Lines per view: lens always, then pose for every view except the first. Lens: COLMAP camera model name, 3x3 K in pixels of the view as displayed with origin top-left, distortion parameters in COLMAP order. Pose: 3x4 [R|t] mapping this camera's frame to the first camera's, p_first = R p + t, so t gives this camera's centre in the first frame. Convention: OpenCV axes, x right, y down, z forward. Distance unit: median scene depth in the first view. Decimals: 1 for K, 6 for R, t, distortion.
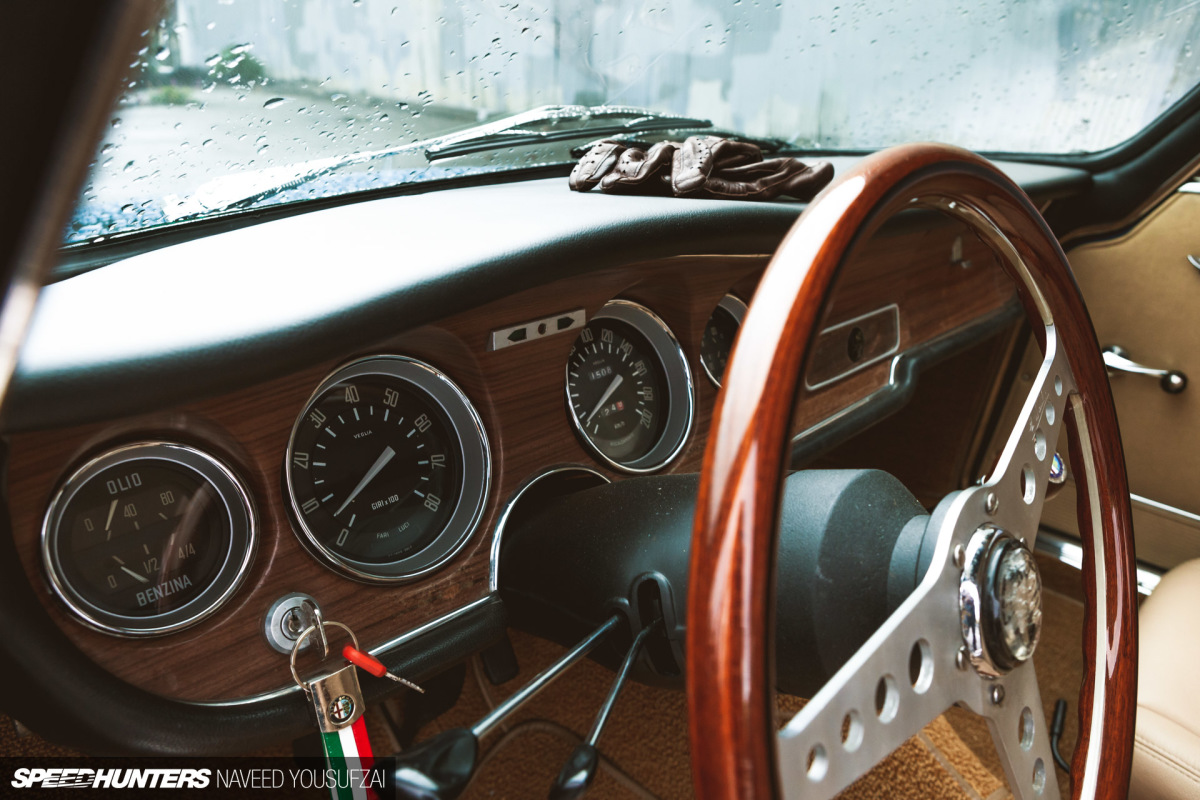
lens RADIAL K [[836.5, 0, 633.7], [0, 836.5, 403.9], [0, 0, 1]] dist [-0.023746, 0.002455]
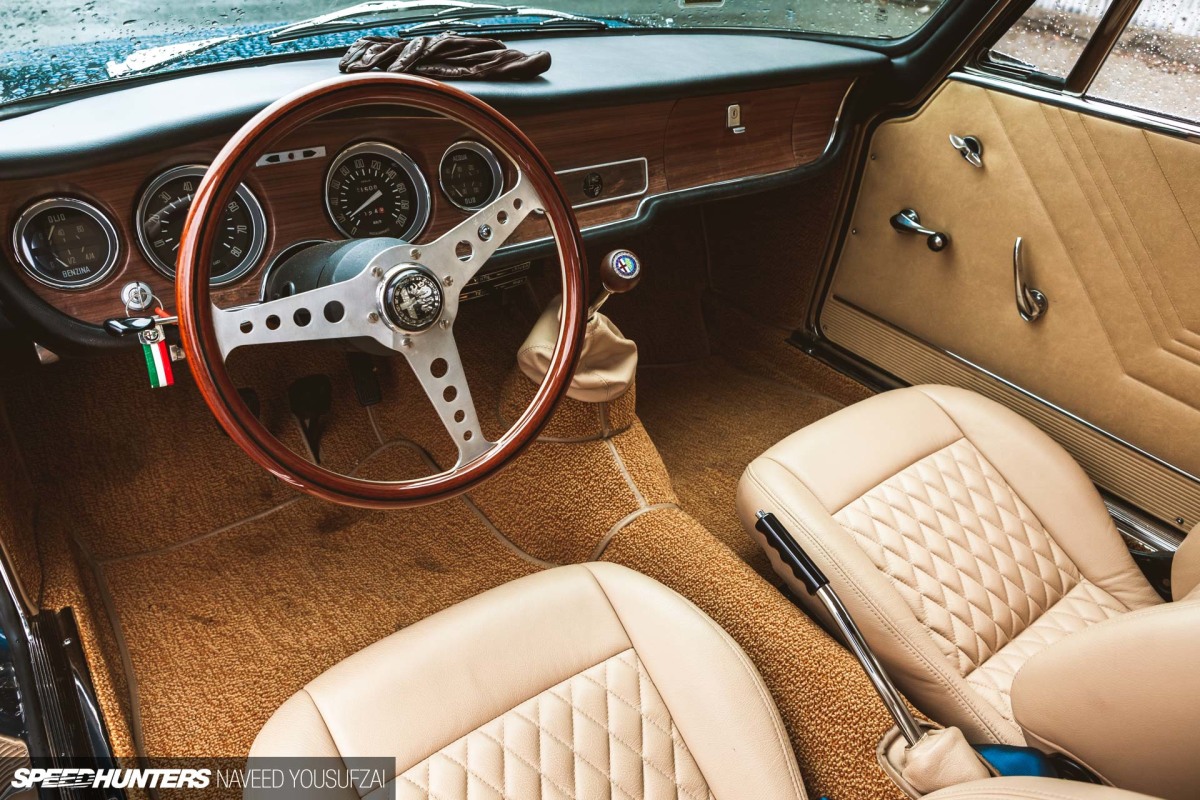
lens RADIAL K [[836.5, 0, 597.2], [0, 836.5, 399.9], [0, 0, 1]] dist [-0.023746, 0.002455]
pose [[0.985199, 0.107179, -0.133773, 0.711898], [-0.081329, 0.979252, 0.185610, 0.030669], [0.150891, -0.171983, 0.973475, -0.610133]]
